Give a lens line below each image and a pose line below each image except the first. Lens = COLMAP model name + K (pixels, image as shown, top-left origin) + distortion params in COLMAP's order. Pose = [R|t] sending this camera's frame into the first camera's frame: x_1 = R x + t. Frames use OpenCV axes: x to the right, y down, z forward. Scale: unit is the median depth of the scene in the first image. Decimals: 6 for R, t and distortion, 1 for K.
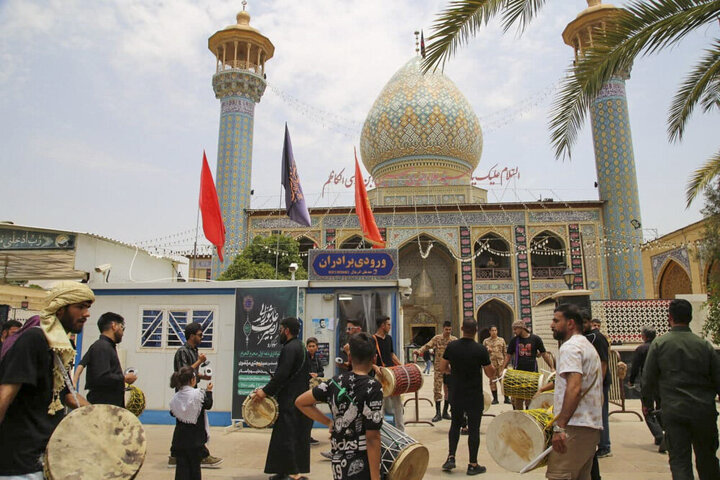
lens RADIAL K [[506.3, 0, 360.0], [0, 506.3, 240.0], [0, 0, 1]] dist [-0.111782, 0.069280]
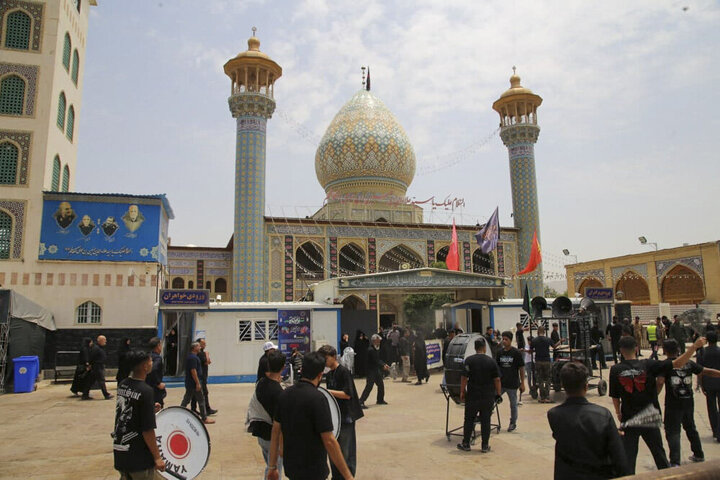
lens RADIAL K [[506.3, 0, 360.0], [0, 506.3, 240.0], [0, 0, 1]] dist [-0.111782, 0.069280]
pose [[0.924792, 0.048968, 0.377309, -0.475397], [-0.060831, 0.997956, 0.019582, -0.043369], [-0.375579, -0.041062, 0.925880, -0.178014]]
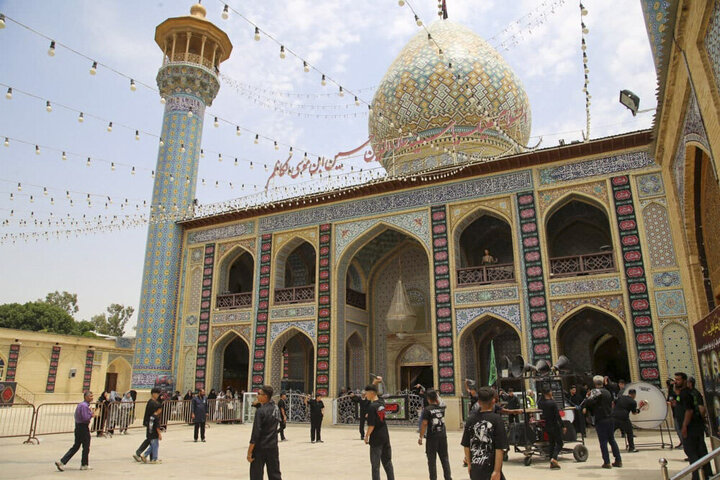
lens RADIAL K [[497.6, 0, 360.0], [0, 497.6, 240.0], [0, 0, 1]] dist [-0.118992, 0.064272]
pose [[0.933437, -0.104792, -0.343096, 0.327279], [0.071516, 0.991545, -0.108279, 0.077858], [0.351541, 0.076535, 0.933039, 0.374507]]
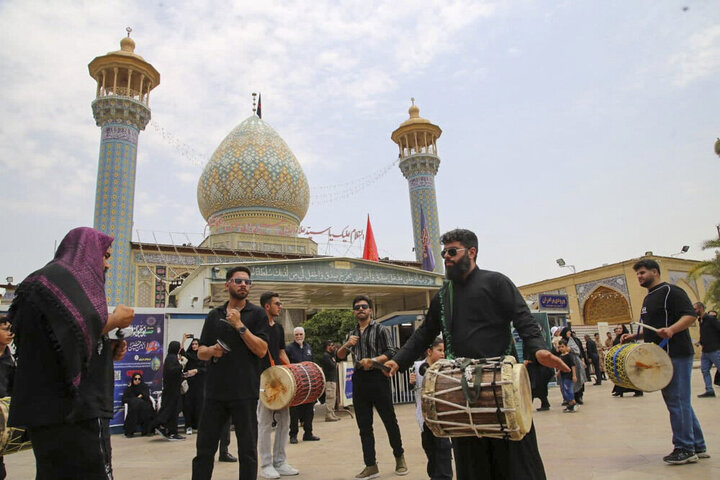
lens RADIAL K [[506.3, 0, 360.0], [0, 506.3, 240.0], [0, 0, 1]] dist [-0.111782, 0.069280]
pose [[0.821537, 0.101921, 0.560971, -0.413561], [-0.052191, 0.993205, -0.104020, 0.011977], [-0.567761, 0.056179, 0.821274, -0.038856]]
